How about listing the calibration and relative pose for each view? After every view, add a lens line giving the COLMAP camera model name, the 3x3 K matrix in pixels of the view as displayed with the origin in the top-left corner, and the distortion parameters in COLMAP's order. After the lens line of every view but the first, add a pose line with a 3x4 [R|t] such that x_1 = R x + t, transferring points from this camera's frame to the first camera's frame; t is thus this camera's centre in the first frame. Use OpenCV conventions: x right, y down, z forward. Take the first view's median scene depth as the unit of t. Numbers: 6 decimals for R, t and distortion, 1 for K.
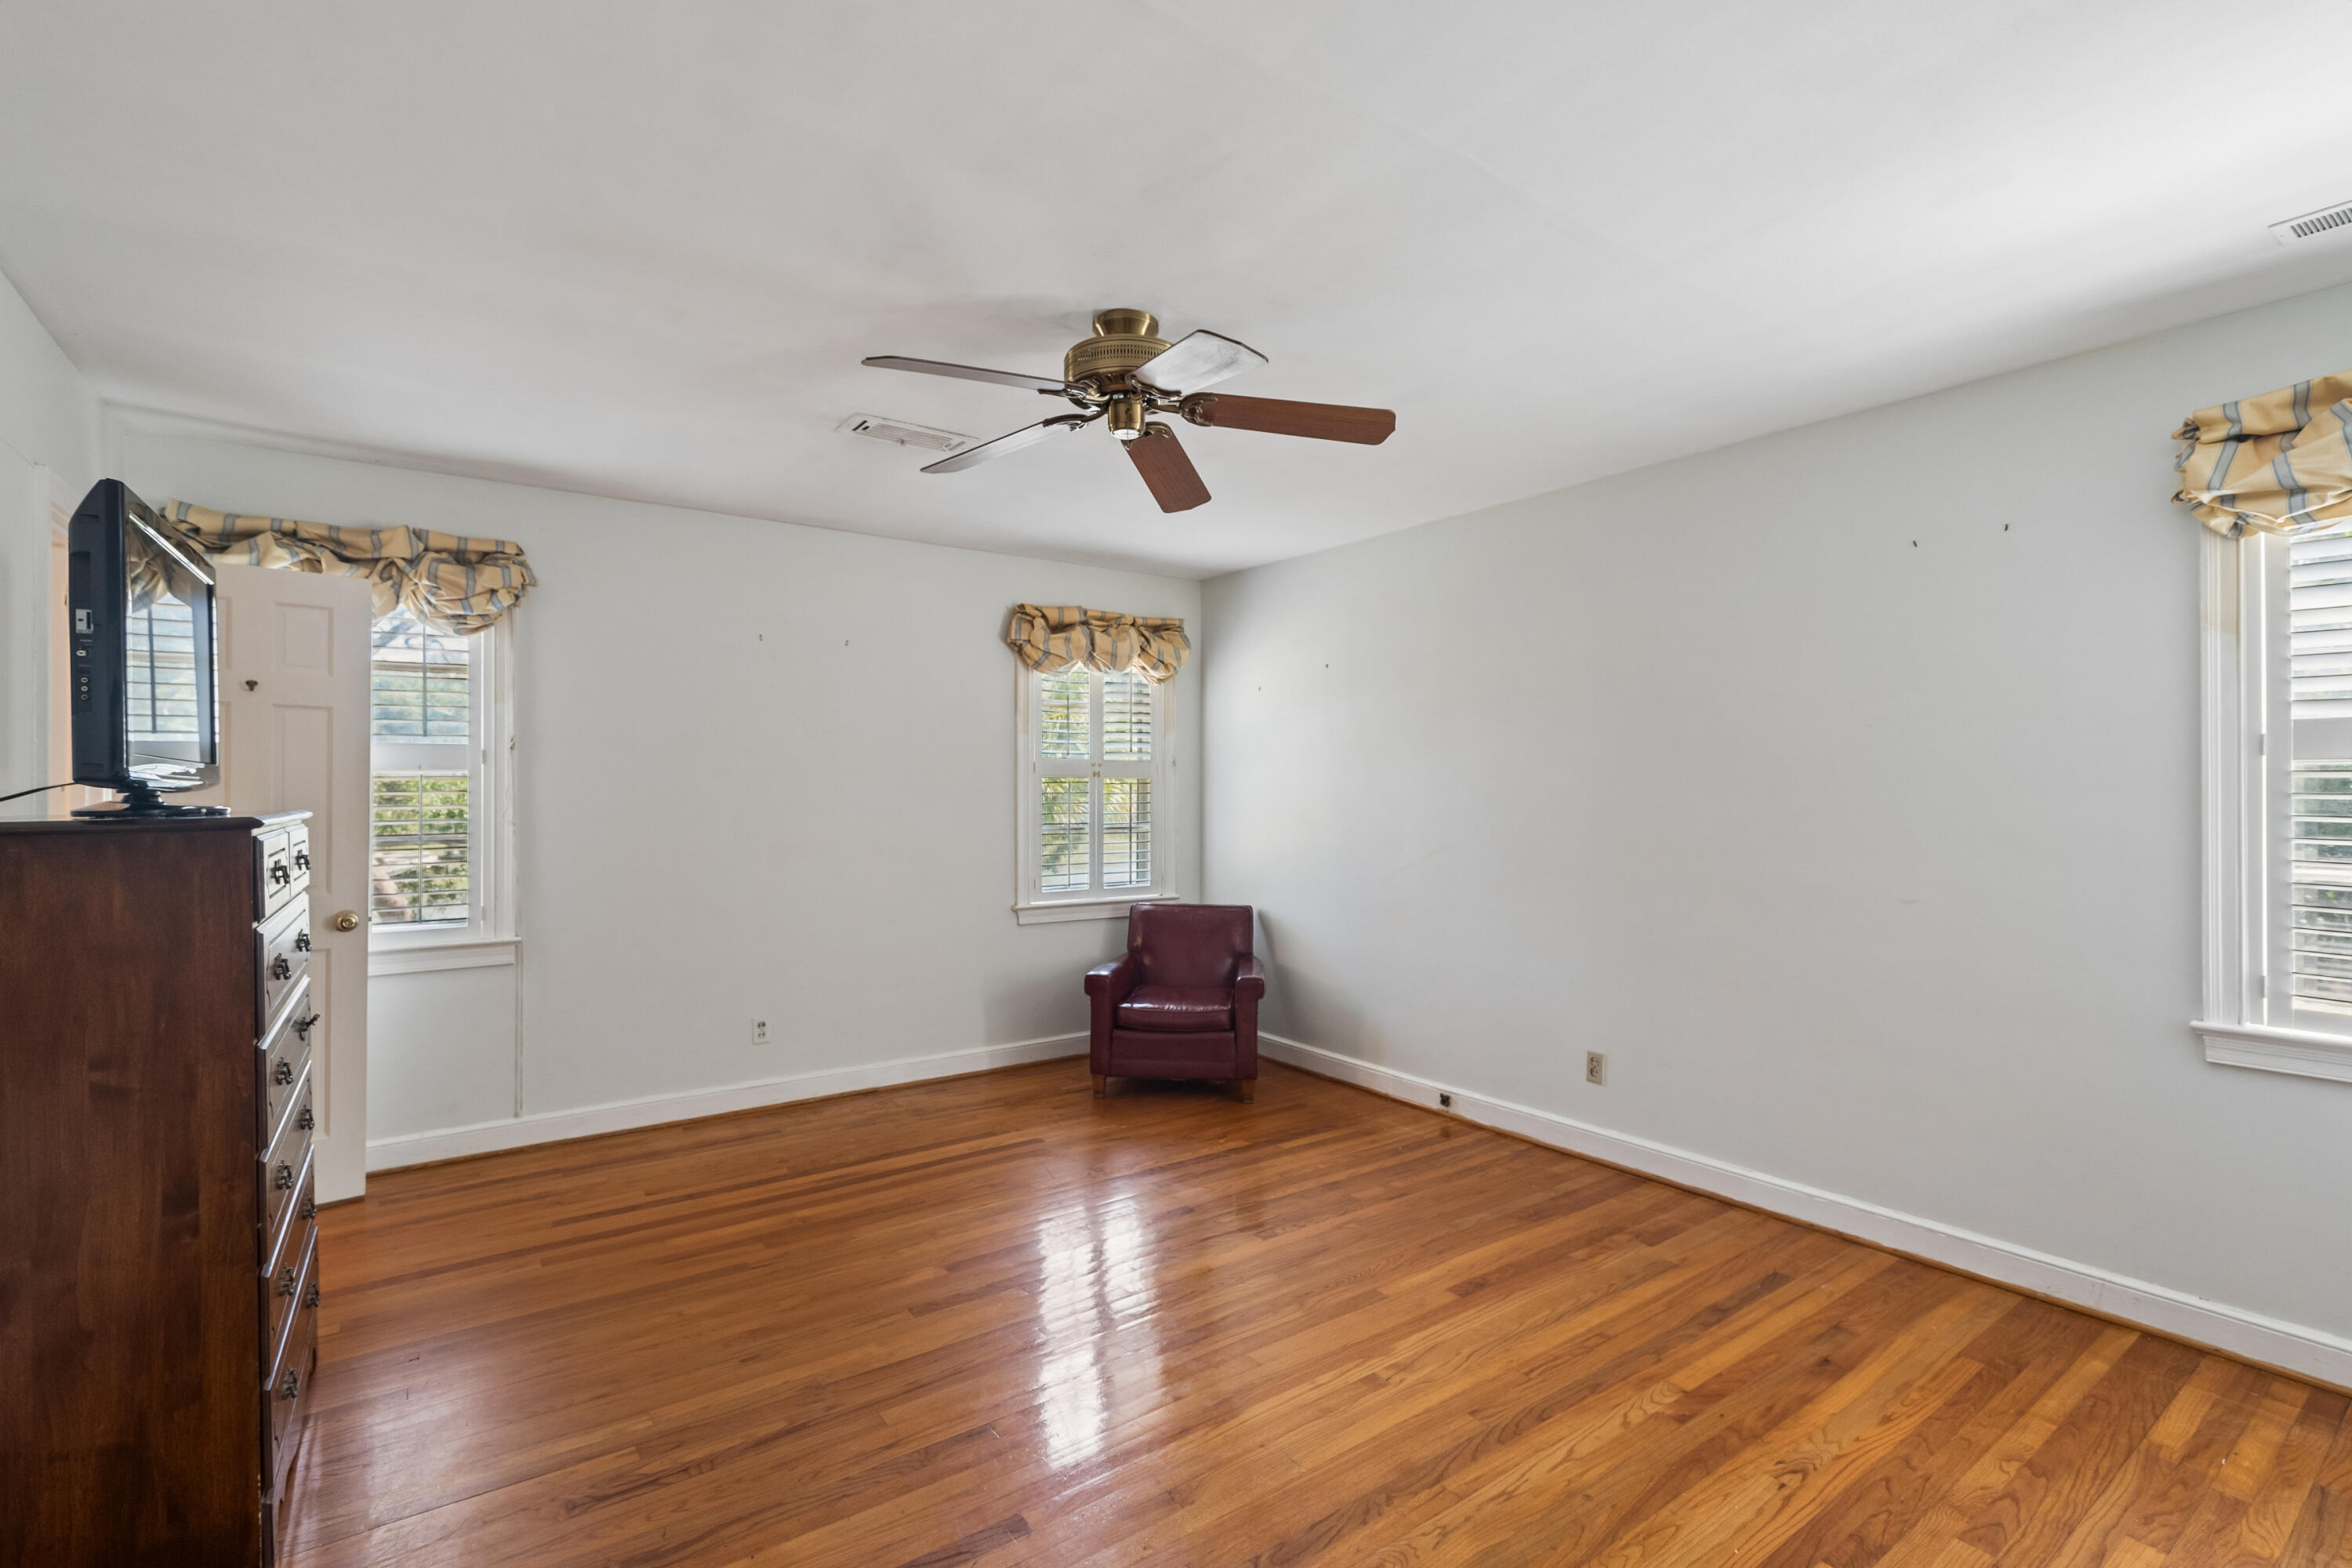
lens RADIAL K [[1060.3, 0, 1168.5], [0, 1060.3, 781.1], [0, 0, 1]] dist [-0.003624, 0.000944]
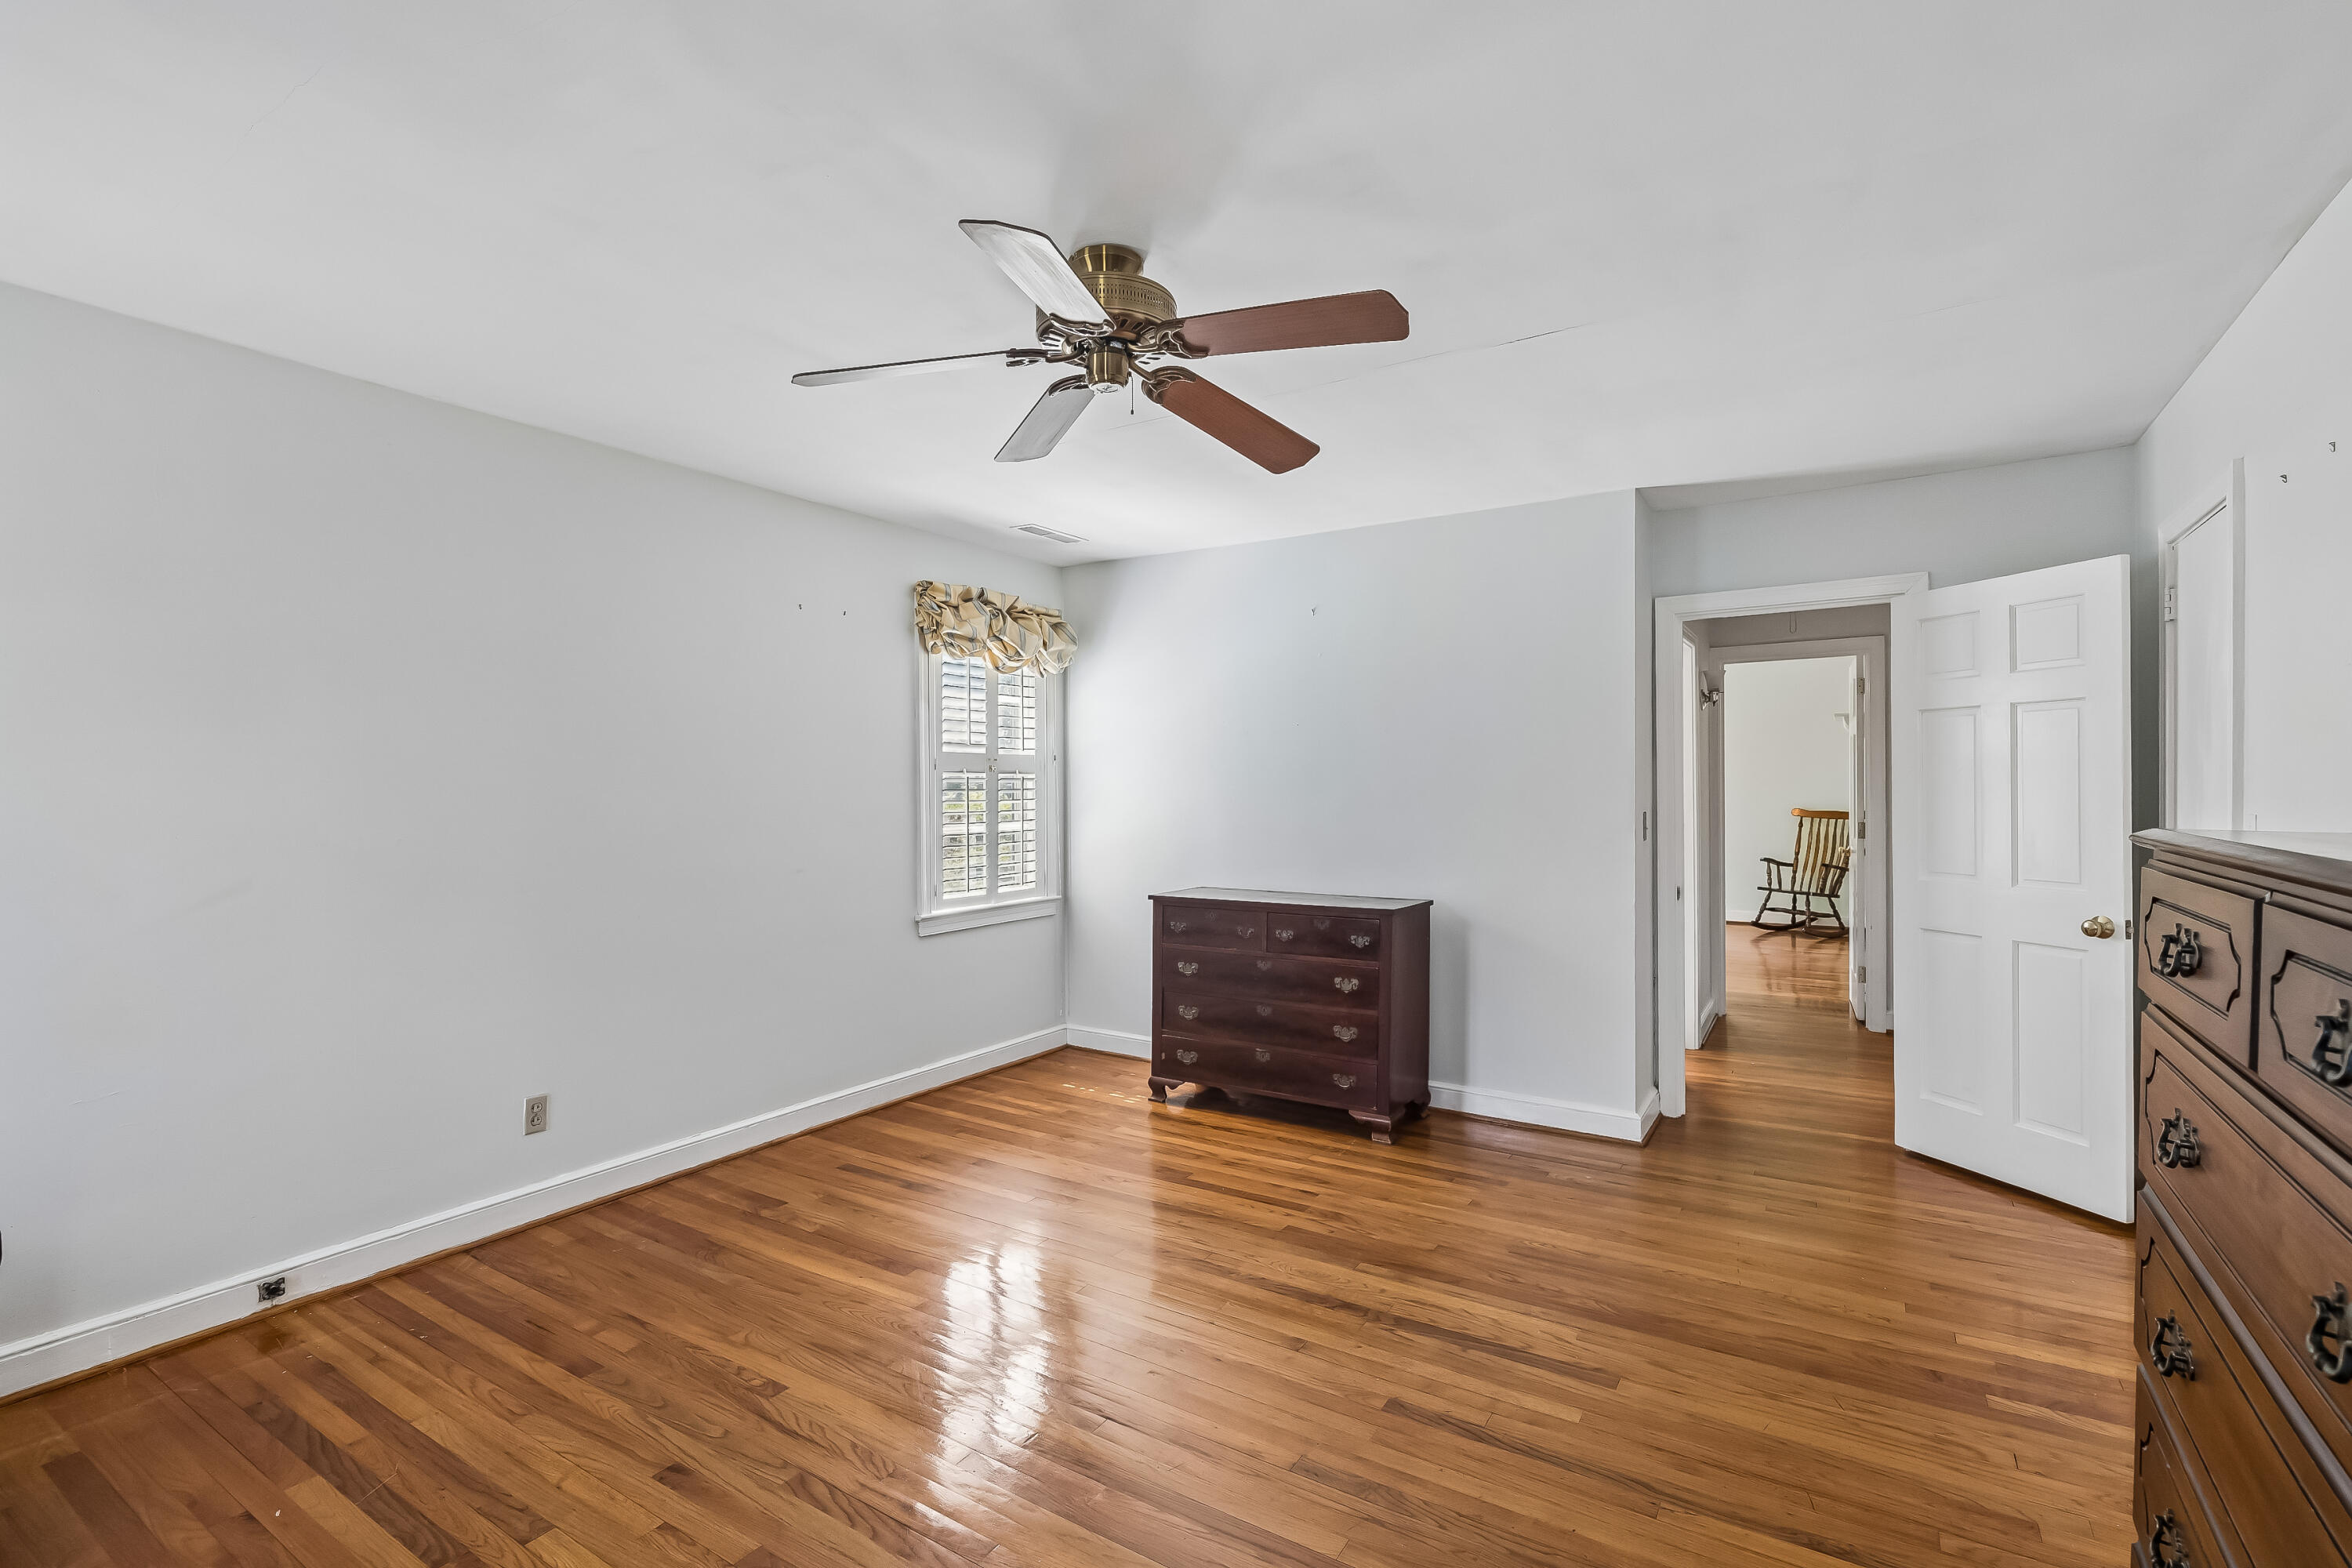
lens RADIAL K [[1060.3, 0, 1168.5], [0, 1060.3, 781.1], [0, 0, 1]] dist [-0.003624, 0.000944]
pose [[-0.364016, 0.001382, 0.931392, -0.684785], [-0.007338, 0.999964, -0.004351, 0.000799], [-0.931364, -0.008419, -0.363993, 0.986002]]
